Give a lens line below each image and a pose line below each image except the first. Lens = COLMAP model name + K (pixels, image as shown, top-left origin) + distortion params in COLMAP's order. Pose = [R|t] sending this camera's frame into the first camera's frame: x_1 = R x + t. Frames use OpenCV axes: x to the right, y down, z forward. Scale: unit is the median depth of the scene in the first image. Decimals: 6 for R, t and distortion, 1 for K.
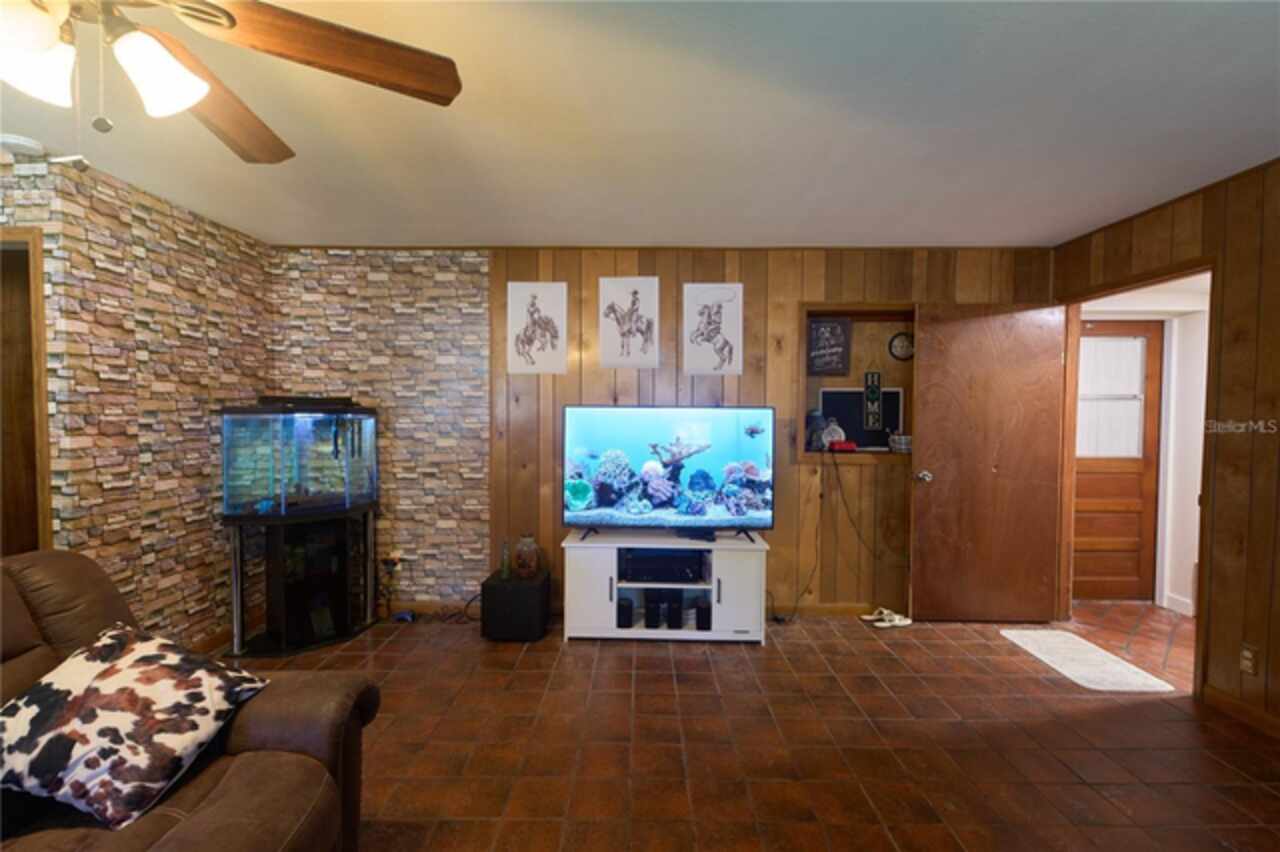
lens RADIAL K [[512.7, 0, 640.0], [0, 512.7, 426.0], [0, 0, 1]] dist [0.009348, -0.000111]
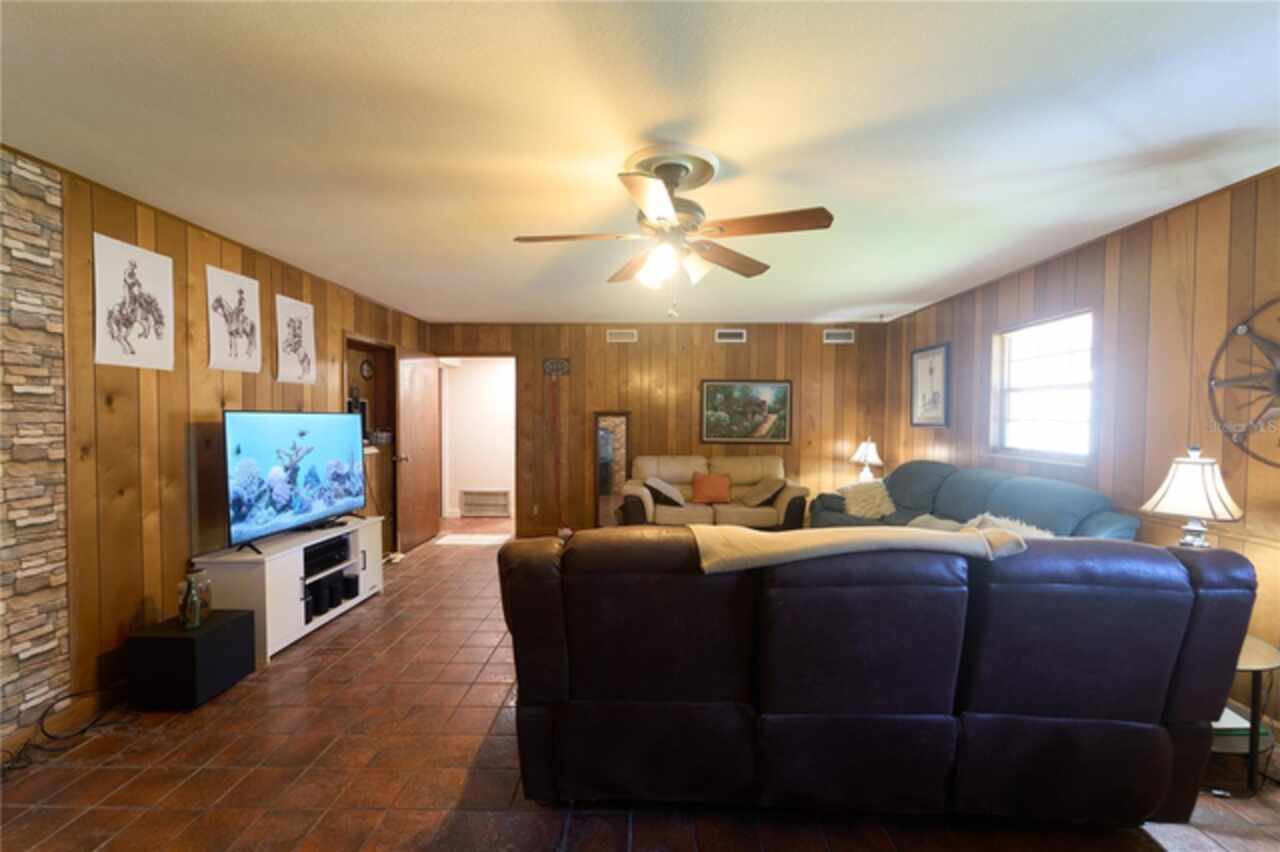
lens RADIAL K [[527.0, 0, 640.0], [0, 527.0, 426.0], [0, 0, 1]] dist [0.000082, 0.000132]
pose [[0.033029, -0.016806, 0.999313, -0.955649], [0.033634, 0.999311, 0.015695, -0.003293], [-0.998888, 0.033093, 0.033571, 0.242131]]
